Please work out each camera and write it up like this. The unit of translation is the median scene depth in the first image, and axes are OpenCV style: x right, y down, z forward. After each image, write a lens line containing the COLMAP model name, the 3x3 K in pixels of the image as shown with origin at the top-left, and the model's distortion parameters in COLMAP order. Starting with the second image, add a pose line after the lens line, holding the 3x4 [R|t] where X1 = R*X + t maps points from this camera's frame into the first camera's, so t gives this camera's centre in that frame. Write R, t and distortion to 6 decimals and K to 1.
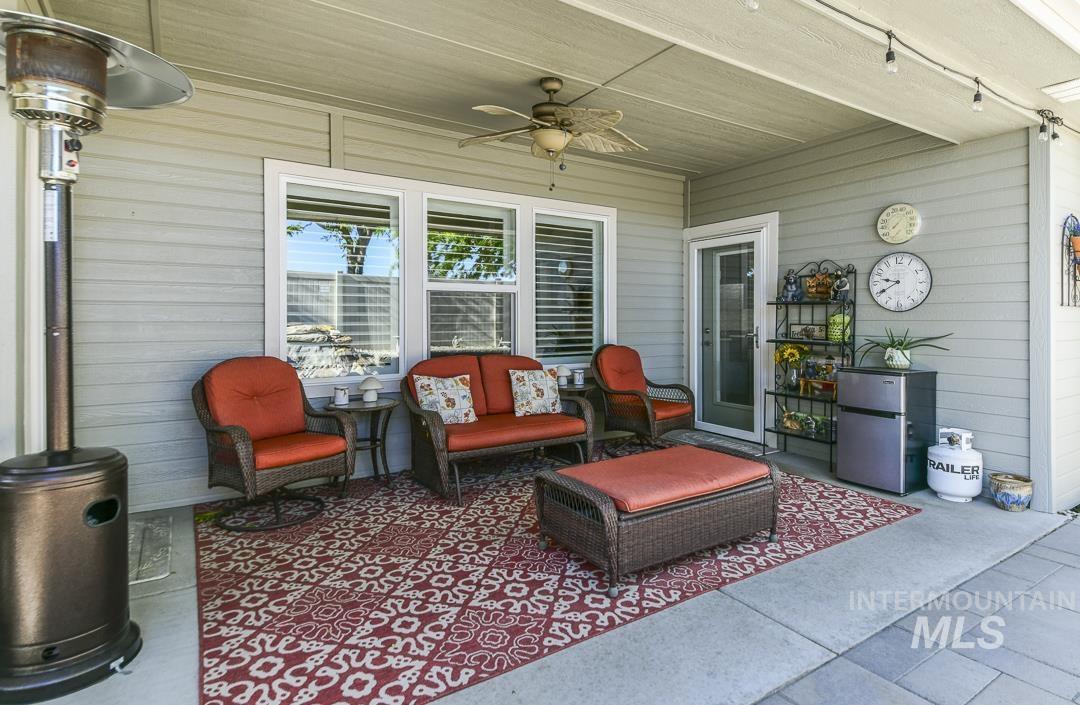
lens RADIAL K [[577.2, 0, 548.4], [0, 577.2, 304.3], [0, 0, 1]] dist [0.004222, -0.003008]
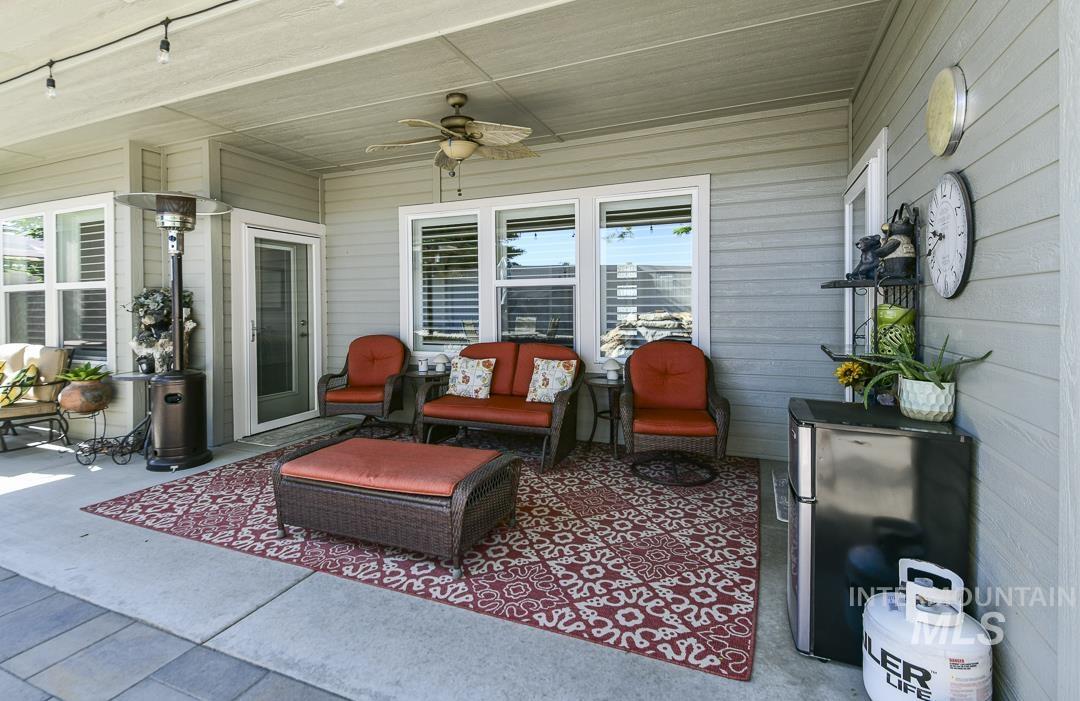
lens RADIAL K [[509.4, 0, 524.3], [0, 509.4, 315.7], [0, 0, 1]] dist [-0.007711, -0.003281]
pose [[0.553569, 0.005993, -0.832782, 0.643800], [0.030160, 0.999174, 0.027238, 0.007098], [0.832257, -0.040195, 0.552930, 0.417455]]
